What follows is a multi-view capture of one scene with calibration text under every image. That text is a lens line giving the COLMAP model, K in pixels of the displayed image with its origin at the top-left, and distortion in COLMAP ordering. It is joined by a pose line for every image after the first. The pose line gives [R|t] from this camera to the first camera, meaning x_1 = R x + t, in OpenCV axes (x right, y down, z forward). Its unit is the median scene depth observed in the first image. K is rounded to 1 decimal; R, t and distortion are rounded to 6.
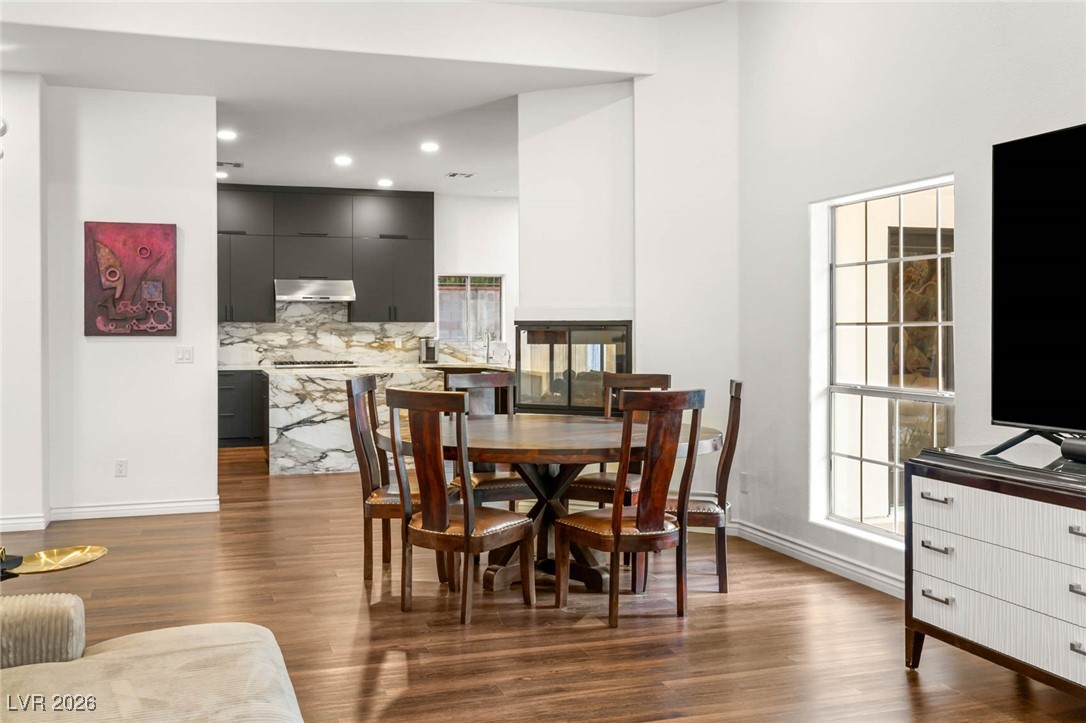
lens RADIAL K [[1044.4, 0, 544.3], [0, 1044.4, 327.3], [0, 0, 1]] dist [-0.001236, -0.003332]
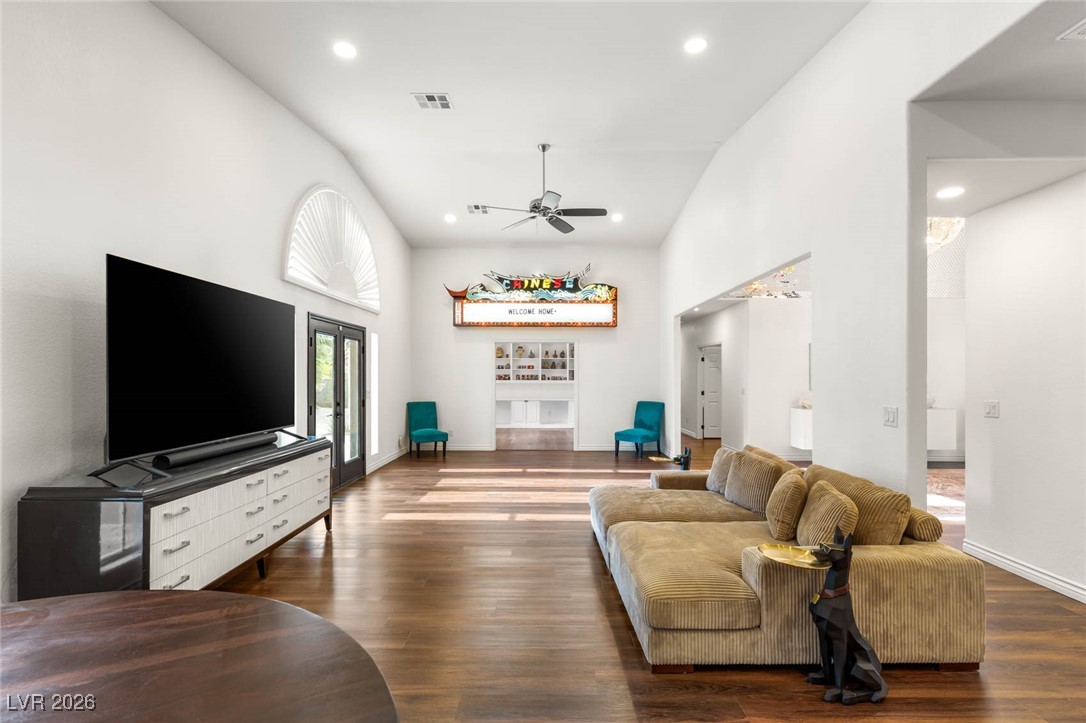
lens RADIAL K [[486.7, 0, 540.2], [0, 486.7, 375.7], [0, 0, 1]] dist [0.003298, -0.000116]
pose [[-0.945138, 0.008562, 0.326558, -0.153940], [0.008191, 0.999963, -0.002510, -0.007735], [-0.326567, 0.000302, -0.945174, 0.747014]]
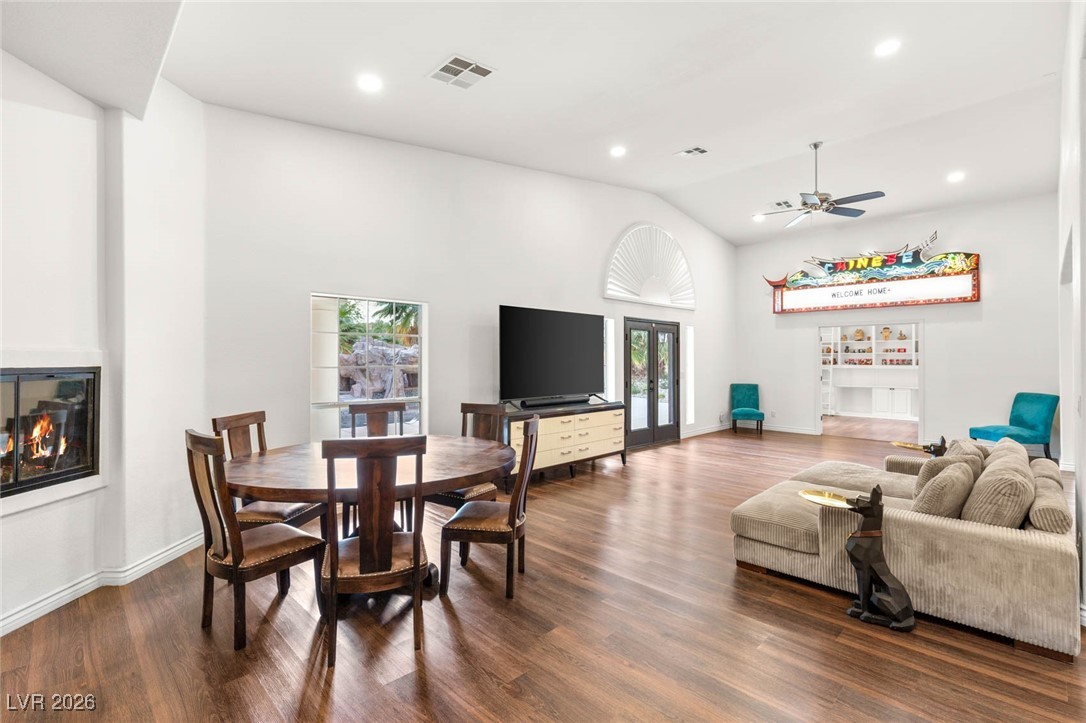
lens RADIAL K [[484.7, 0, 543.0], [0, 484.7, 361.5], [0, 0, 1]] dist [0.002827, -0.000309]
pose [[-0.439513, 0.006583, 0.898212, -0.438852], [0.004727, 0.999976, -0.005015, -0.005935], [-0.898224, 0.002042, -0.439534, 0.787324]]
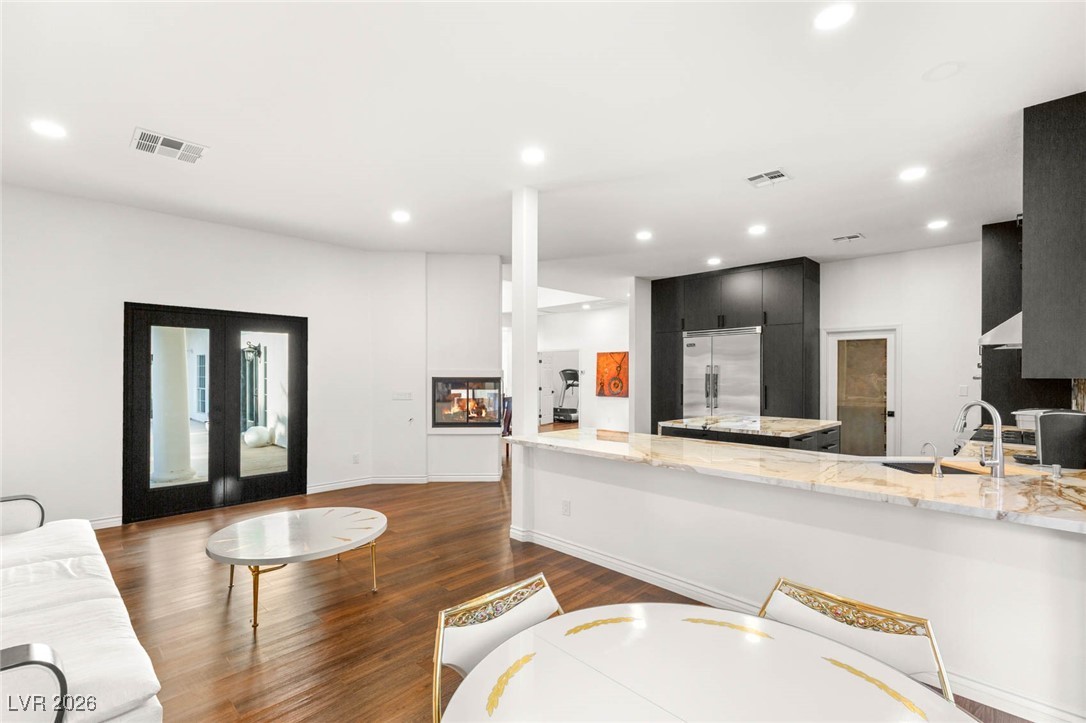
lens RADIAL K [[486.7, 0, 540.2], [0, 486.7, 375.7], [0, 0, 1]] dist [0.003298, -0.000116]
pose [[-0.888849, -0.000805, -0.458200, 0.332626], [-0.001843, 0.999997, 0.001820, -0.009631], [0.458197, 0.002462, -0.888847, 1.865030]]
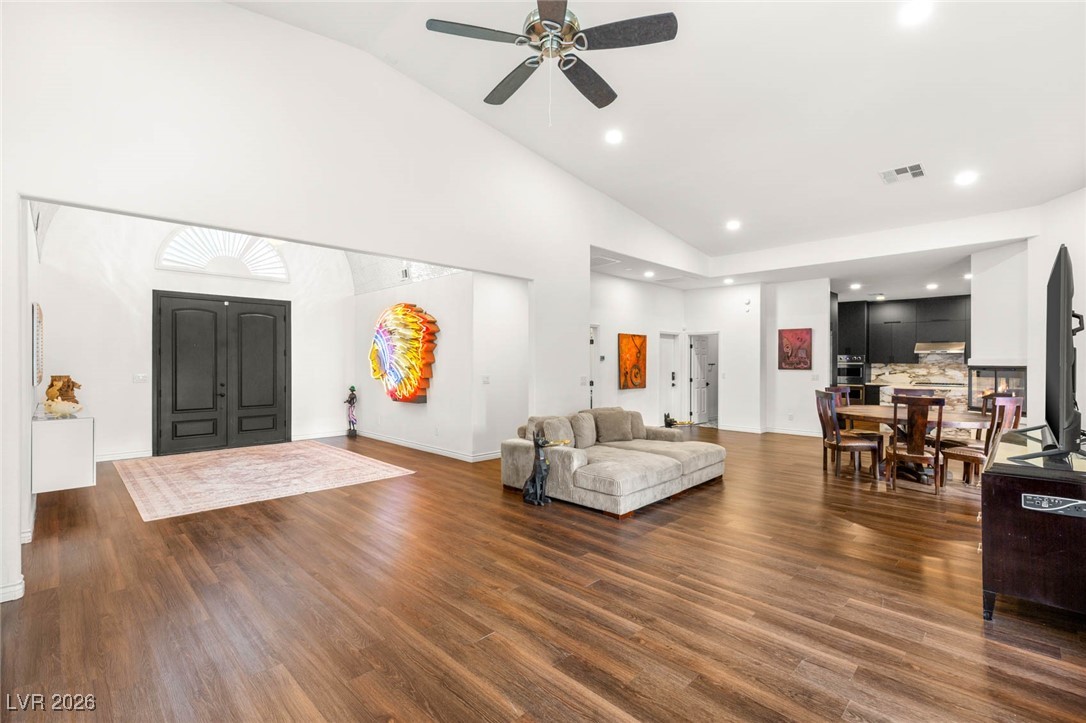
lens RADIAL K [[485.6, 0, 542.0], [0, 485.6, 367.3], [0, 0, 1]] dist [0.004747, 0.000025]
pose [[0.449281, 0.013661, -0.893286, 0.448158], [-0.003957, 0.999904, 0.013302, -0.012167], [0.893382, -0.002442, 0.449292, -0.174408]]
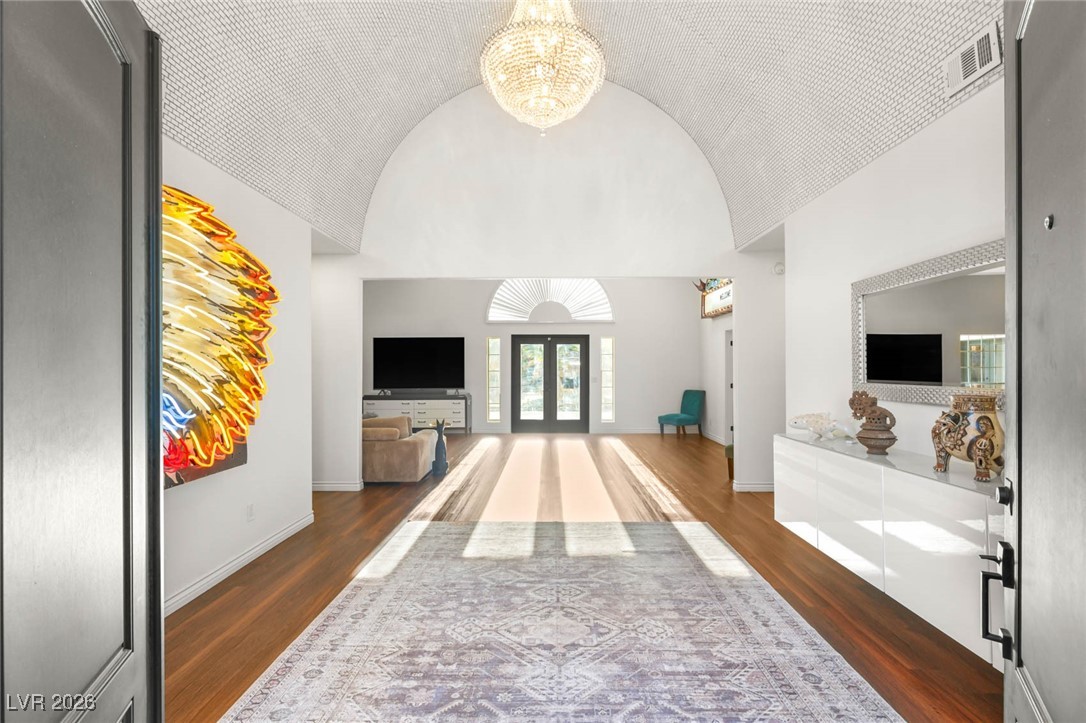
lens RADIAL K [[484.7, 0, 543.0], [0, 484.7, 361.5], [0, 0, 1]] dist [0.002827, -0.000309]
pose [[0.328397, 0.015444, 0.944414, -0.864306], [0.000546, 0.999863, -0.016541, -0.005108], [-0.944540, 0.005947, 0.328343, -0.336547]]
